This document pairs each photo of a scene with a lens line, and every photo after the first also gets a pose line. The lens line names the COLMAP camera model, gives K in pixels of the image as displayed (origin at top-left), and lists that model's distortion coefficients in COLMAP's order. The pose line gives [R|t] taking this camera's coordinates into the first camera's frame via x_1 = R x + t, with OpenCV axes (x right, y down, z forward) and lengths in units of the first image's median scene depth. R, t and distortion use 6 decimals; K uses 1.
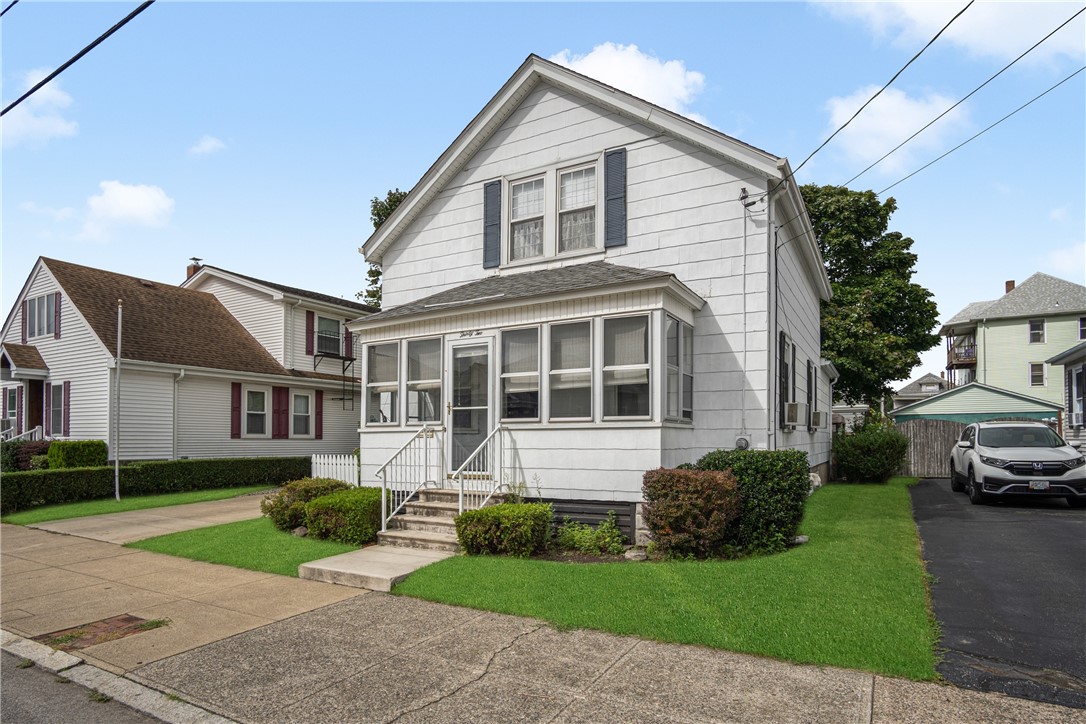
lens RADIAL K [[601.2, 0, 540.9], [0, 601.2, 419.9], [0, 0, 1]] dist [-0.028253, 0.000035]
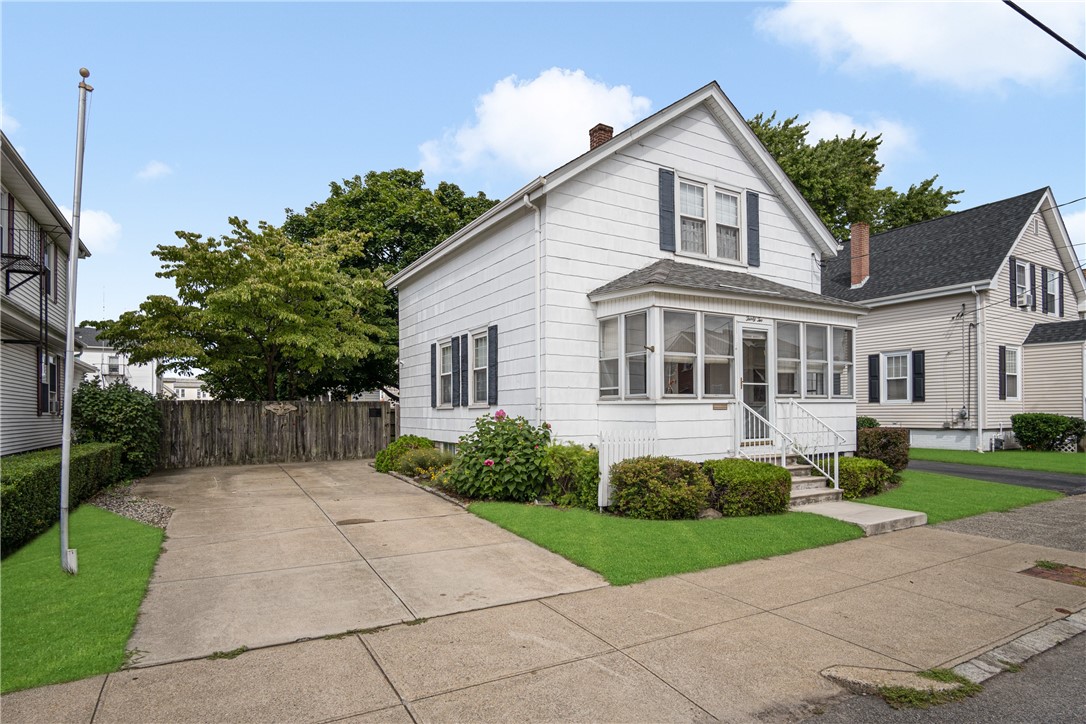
lens RADIAL K [[598.9, 0, 543.0], [0, 598.9, 402.5], [0, 0, 1]] dist [-0.027471, 0.001090]
pose [[0.503445, 0.012830, 0.863932, -1.231072], [-0.019662, 0.999801, -0.003391, 0.025990], [-0.863803, -0.015279, 0.503597, 0.726784]]
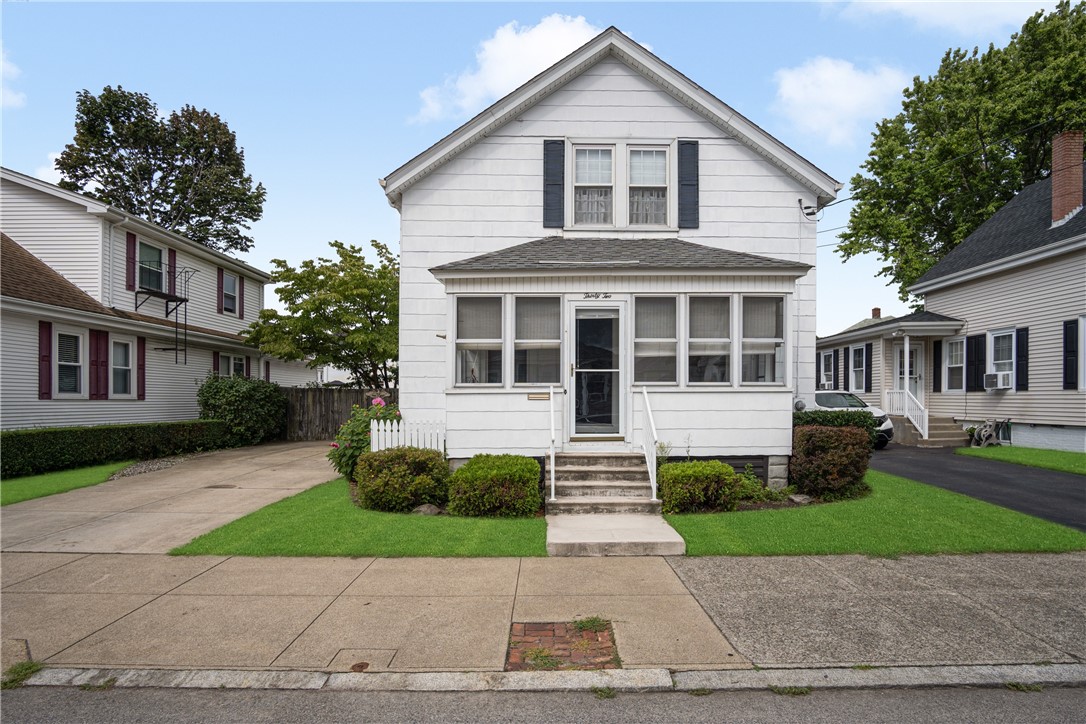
lens RADIAL K [[594.3, 0, 546.2], [0, 594.3, 388.5], [0, 0, 1]] dist [-0.026925, 0.002149]
pose [[0.866491, 0.010825, 0.499076, -0.641717], [-0.017298, 0.999816, 0.008346, 0.003292], [-0.498893, -0.015864, 0.866518, 0.174351]]
